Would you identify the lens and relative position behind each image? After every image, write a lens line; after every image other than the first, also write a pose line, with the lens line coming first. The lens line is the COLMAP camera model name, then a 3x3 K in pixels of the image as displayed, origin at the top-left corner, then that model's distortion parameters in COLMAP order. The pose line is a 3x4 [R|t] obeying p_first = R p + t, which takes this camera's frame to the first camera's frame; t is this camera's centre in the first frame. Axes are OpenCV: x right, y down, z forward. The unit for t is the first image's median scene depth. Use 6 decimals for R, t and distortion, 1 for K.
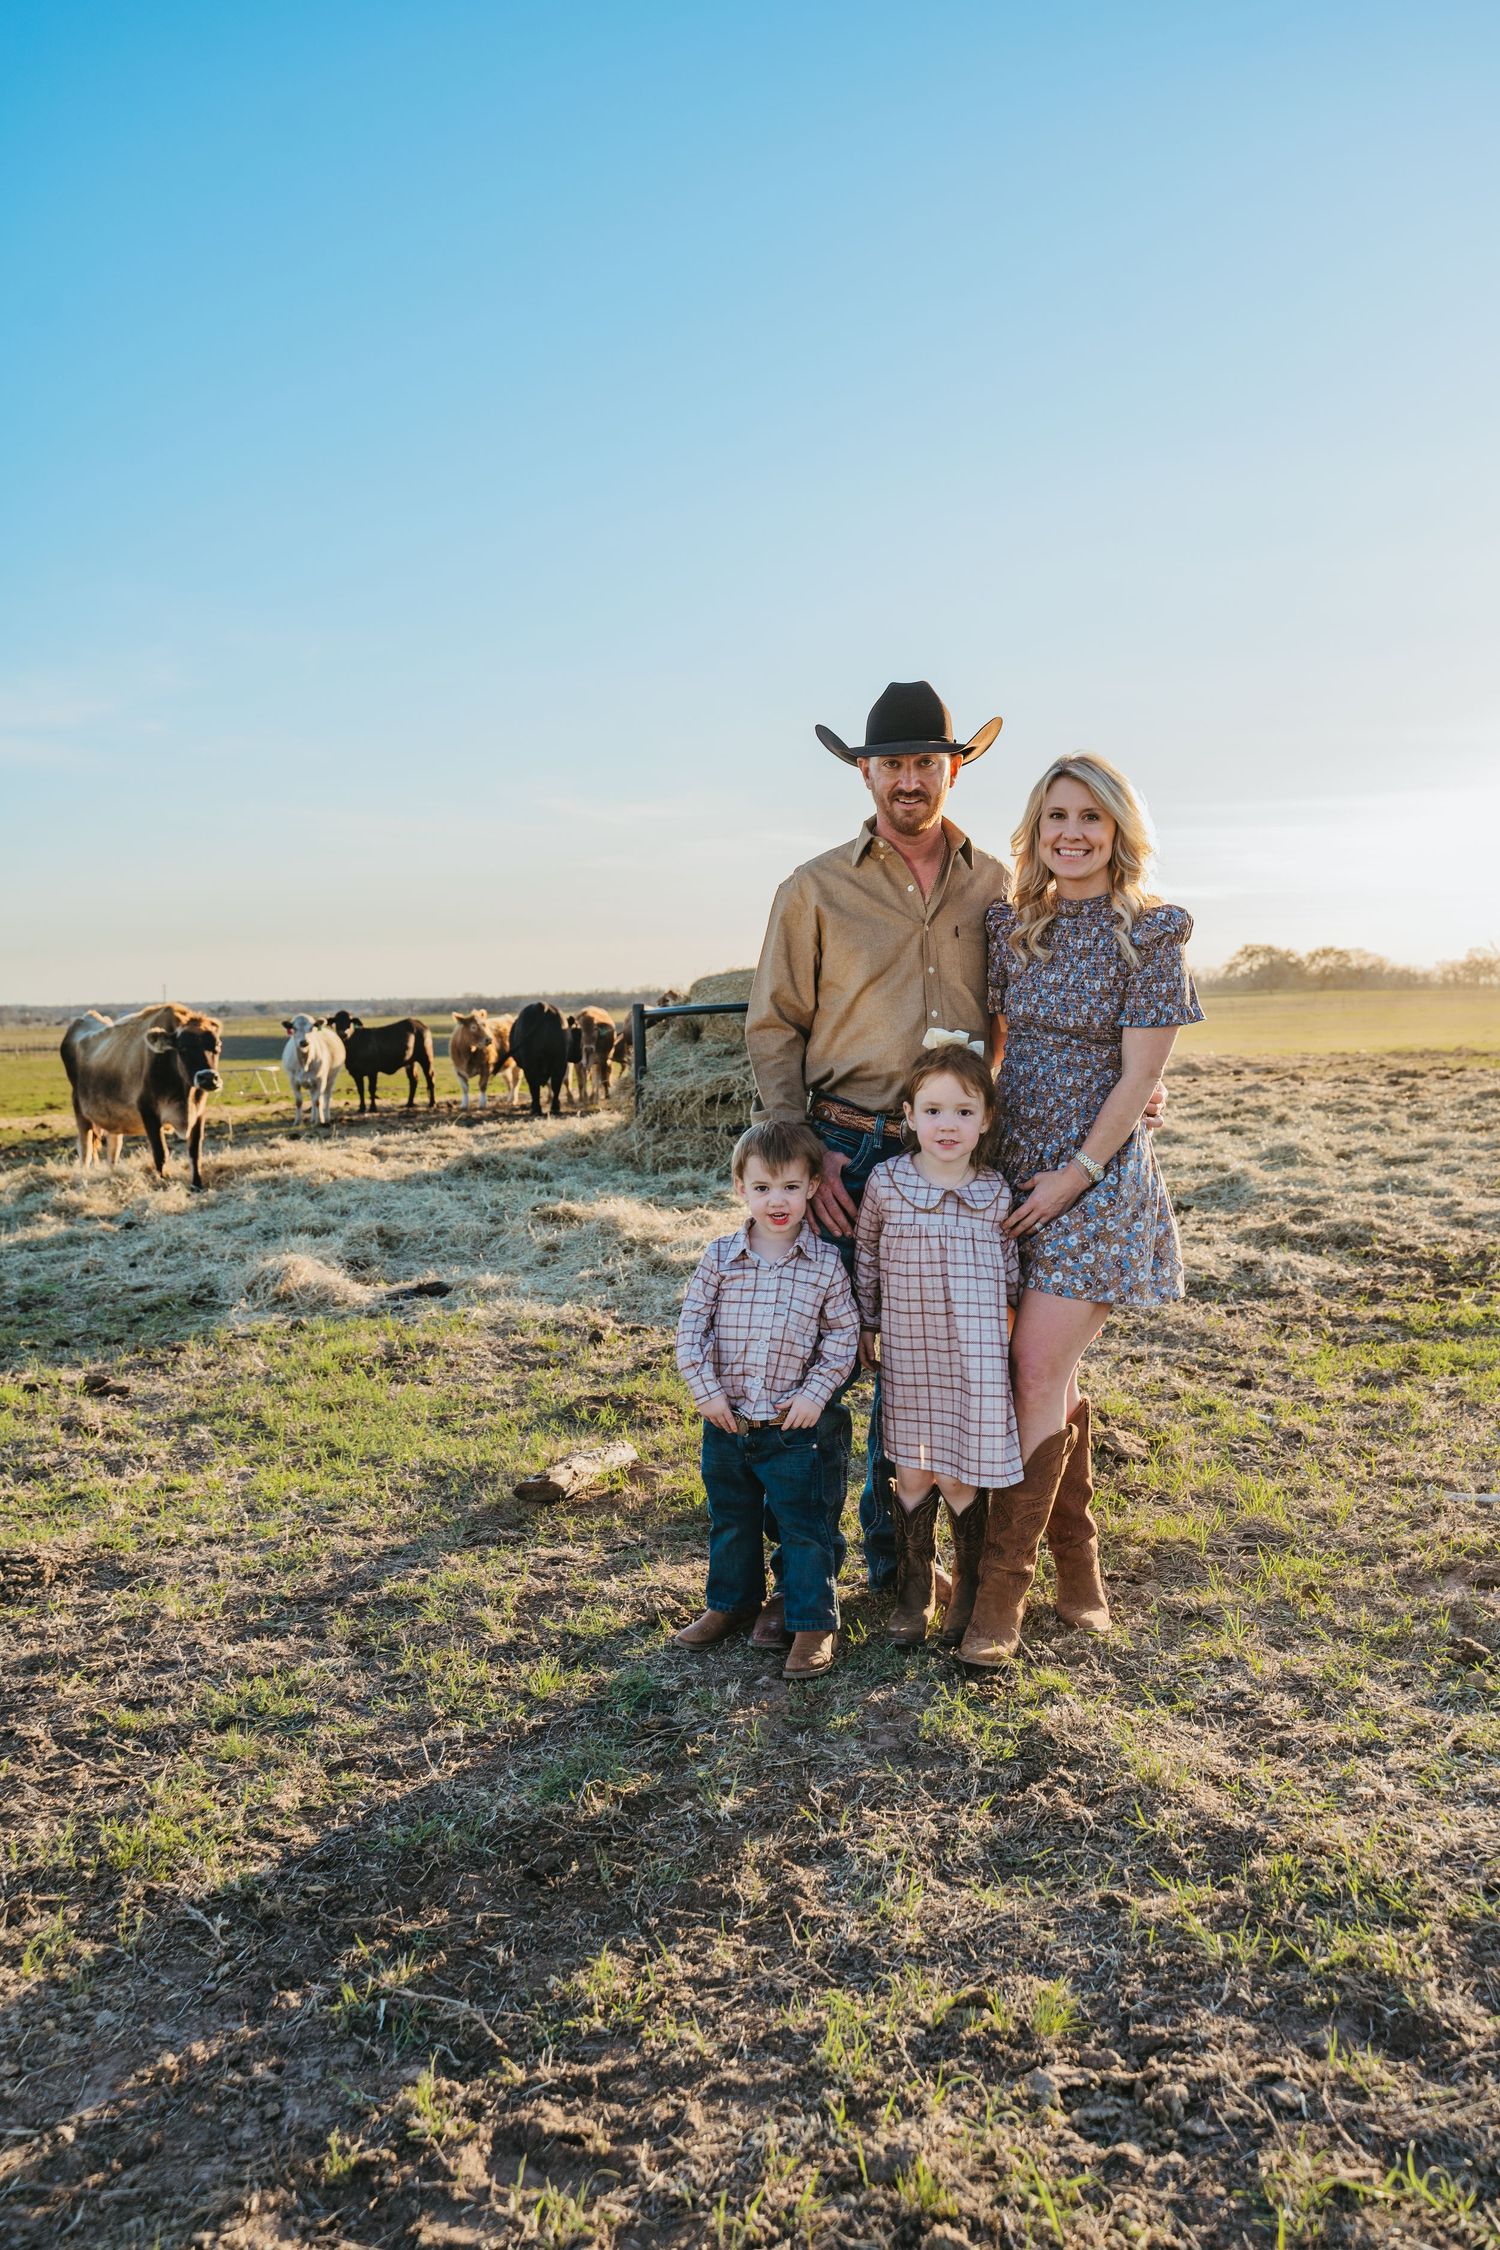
lens RADIAL K [[1945.8, 0, 747.4], [0, 1945.8, 1089.3], [0, 0, 1]] dist [0.004135, -0.002829]
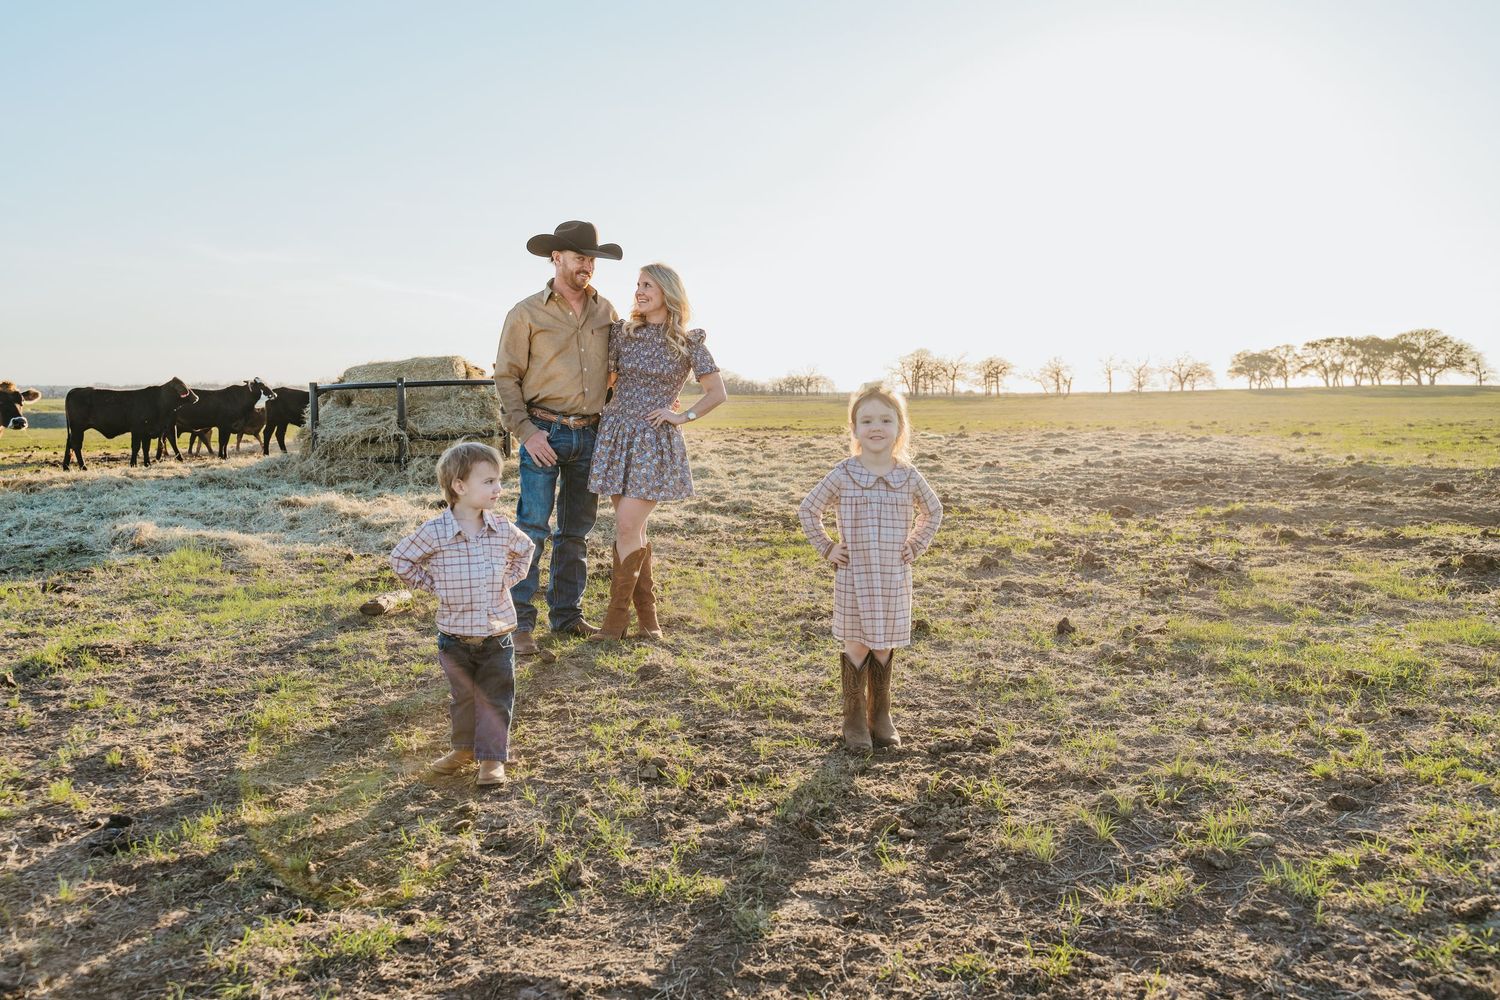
lens RADIAL K [[1297.2, 0, 750.0], [0, 1297.2, 500.0], [0, 0, 1]] dist [0.004135, -0.002829]
pose [[0.947425, -0.006663, 0.319907, -0.095349], [-0.003990, 0.999459, 0.032632, 0.028473], [-0.319952, -0.032192, 0.946887, -0.223823]]
